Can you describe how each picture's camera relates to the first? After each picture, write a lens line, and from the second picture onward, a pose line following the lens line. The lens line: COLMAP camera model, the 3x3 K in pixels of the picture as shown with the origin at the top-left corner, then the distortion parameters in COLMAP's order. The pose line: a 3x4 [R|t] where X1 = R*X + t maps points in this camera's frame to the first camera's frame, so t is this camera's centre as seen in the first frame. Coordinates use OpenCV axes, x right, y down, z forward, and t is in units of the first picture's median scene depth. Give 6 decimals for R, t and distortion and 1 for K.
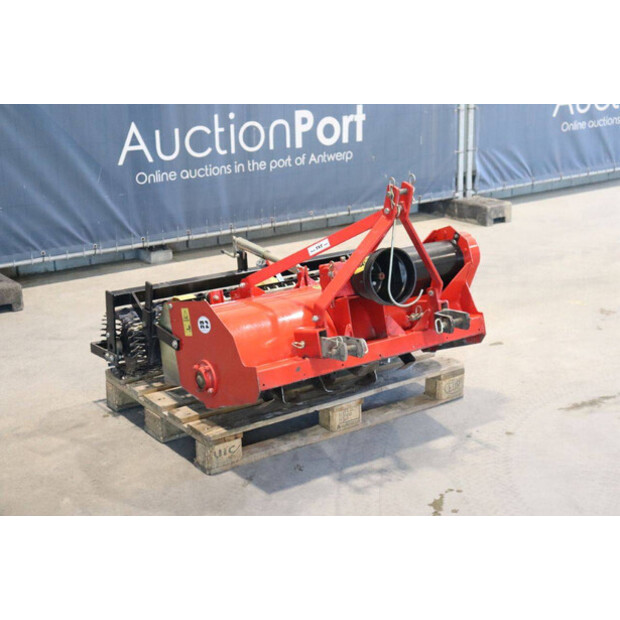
lens RADIAL K [[1054.0, 0, 310.0], [0, 1054.0, 310.0], [0, 0, 1]] dist [0.188308, 0.029758]
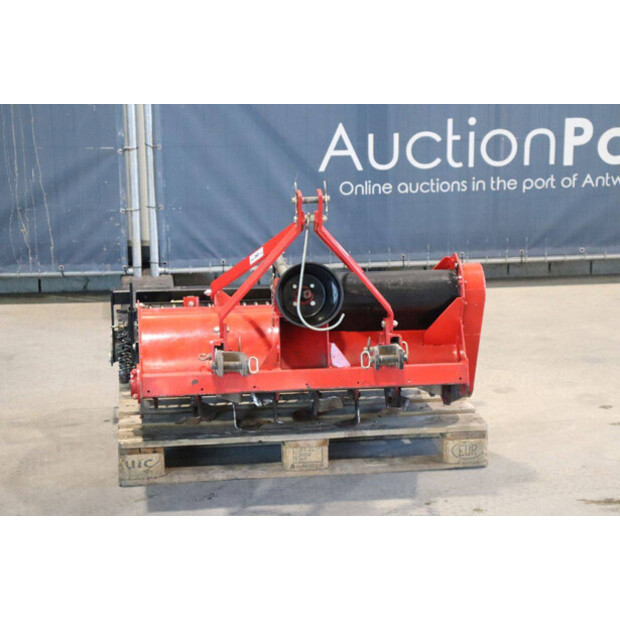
lens RADIAL K [[1451.0, 0, 310.0], [0, 1451.0, 310.0], [0, 0, 1]] dist [0.384501, 0.576956]
pose [[0.876567, 0.112081, -0.468047, 0.378263], [-0.139279, 0.989968, -0.023782, 0.005701], [0.460686, 0.086036, 0.883384, -0.046944]]
